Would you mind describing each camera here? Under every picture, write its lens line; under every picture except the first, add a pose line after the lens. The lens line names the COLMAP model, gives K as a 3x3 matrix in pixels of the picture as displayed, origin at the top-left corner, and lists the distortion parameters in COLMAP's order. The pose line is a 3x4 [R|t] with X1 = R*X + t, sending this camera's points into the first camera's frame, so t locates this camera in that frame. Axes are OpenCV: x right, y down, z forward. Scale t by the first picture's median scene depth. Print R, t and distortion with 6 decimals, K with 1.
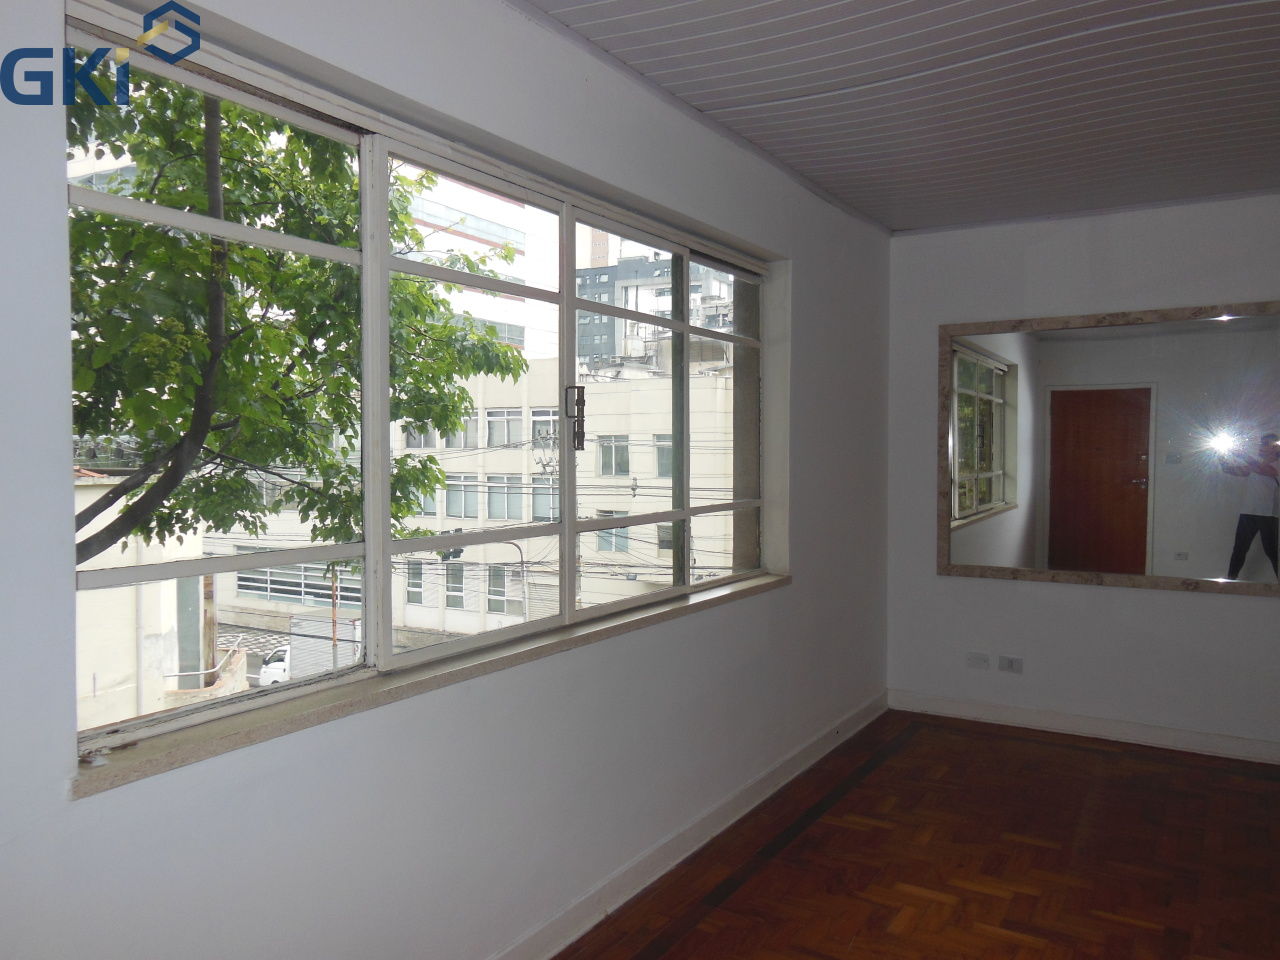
lens RADIAL K [[937.8, 0, 641.4], [0, 937.8, 475.9], [0, 0, 1]] dist [-0.004644, 0.035744]
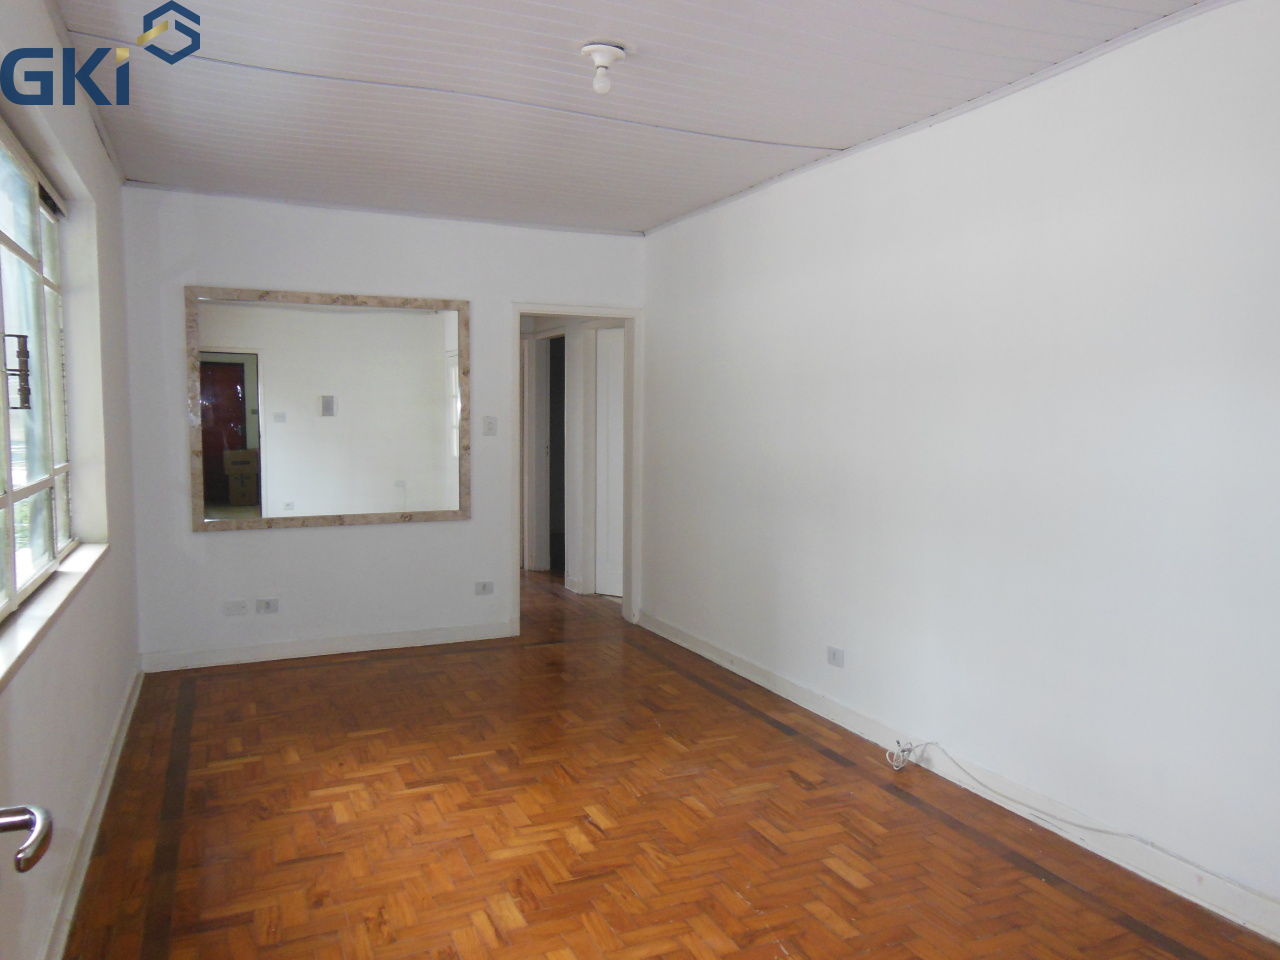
lens RADIAL K [[937.8, 0, 641.8], [0, 937.8, 482.5], [0, 0, 1]] dist [-0.004644, 0.035744]
pose [[0.564110, -0.059759, 0.823534, -0.299743], [0.018618, 0.998045, 0.059669, -0.000802], [-0.825490, -0.018327, 0.564119, 0.023965]]
